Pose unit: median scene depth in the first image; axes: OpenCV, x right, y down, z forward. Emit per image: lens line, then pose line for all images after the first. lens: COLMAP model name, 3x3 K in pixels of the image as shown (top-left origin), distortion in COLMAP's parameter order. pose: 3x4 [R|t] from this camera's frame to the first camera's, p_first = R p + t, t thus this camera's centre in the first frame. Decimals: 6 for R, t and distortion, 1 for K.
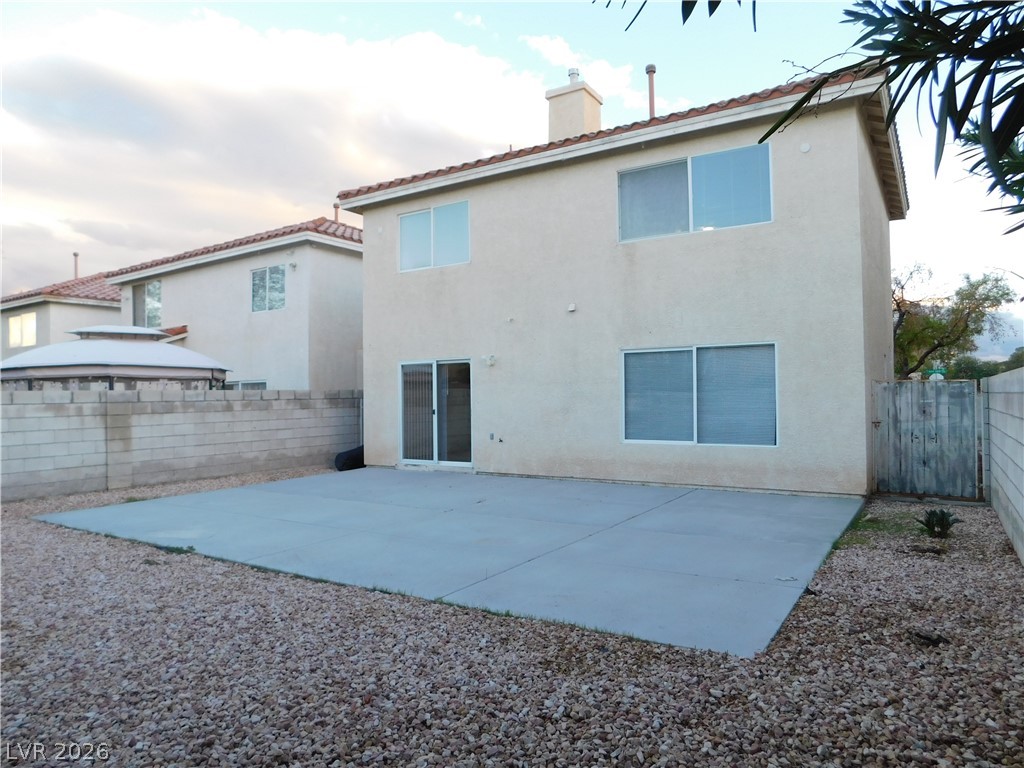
lens RADIAL K [[685.0, 0, 510.2], [0, 685.0, 389.3], [0, 0, 1]] dist [-0.064220, 0.056482]
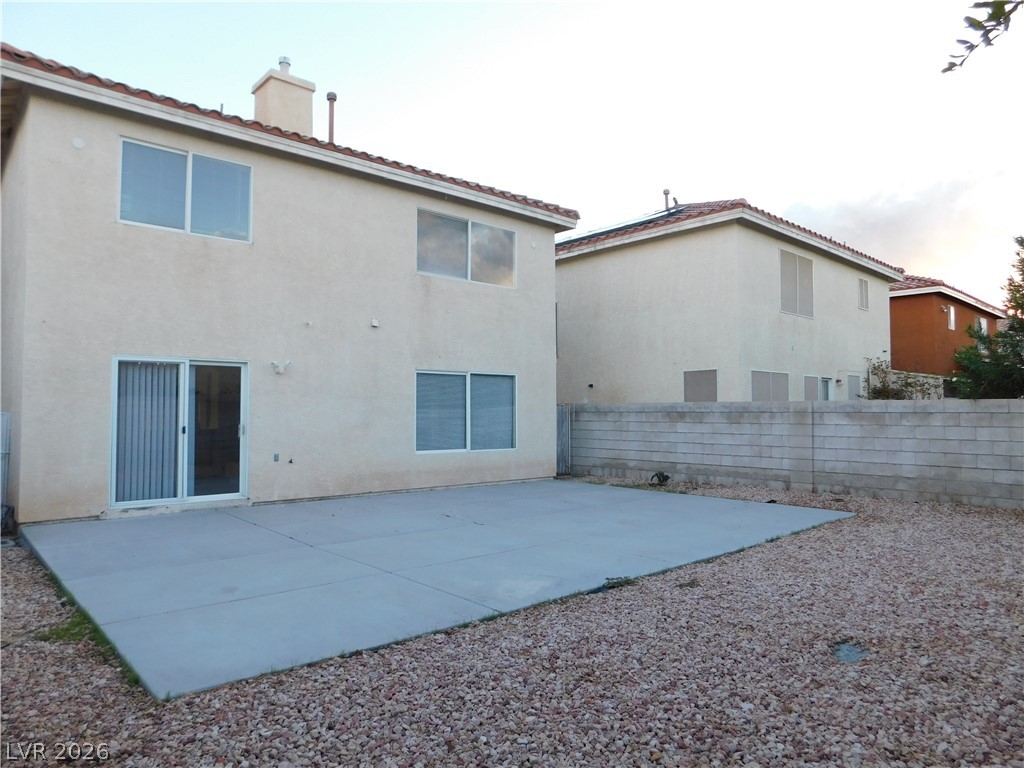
lens RADIAL K [[685.0, 0, 513.1], [0, 685.0, 380.3], [0, 0, 1]] dist [-0.064220, 0.056482]
pose [[0.248988, 0.053524, 0.967027, -0.833802], [-0.017703, 0.998556, -0.050711, 0.012402], [-0.968345, -0.004493, 0.249576, 0.555445]]
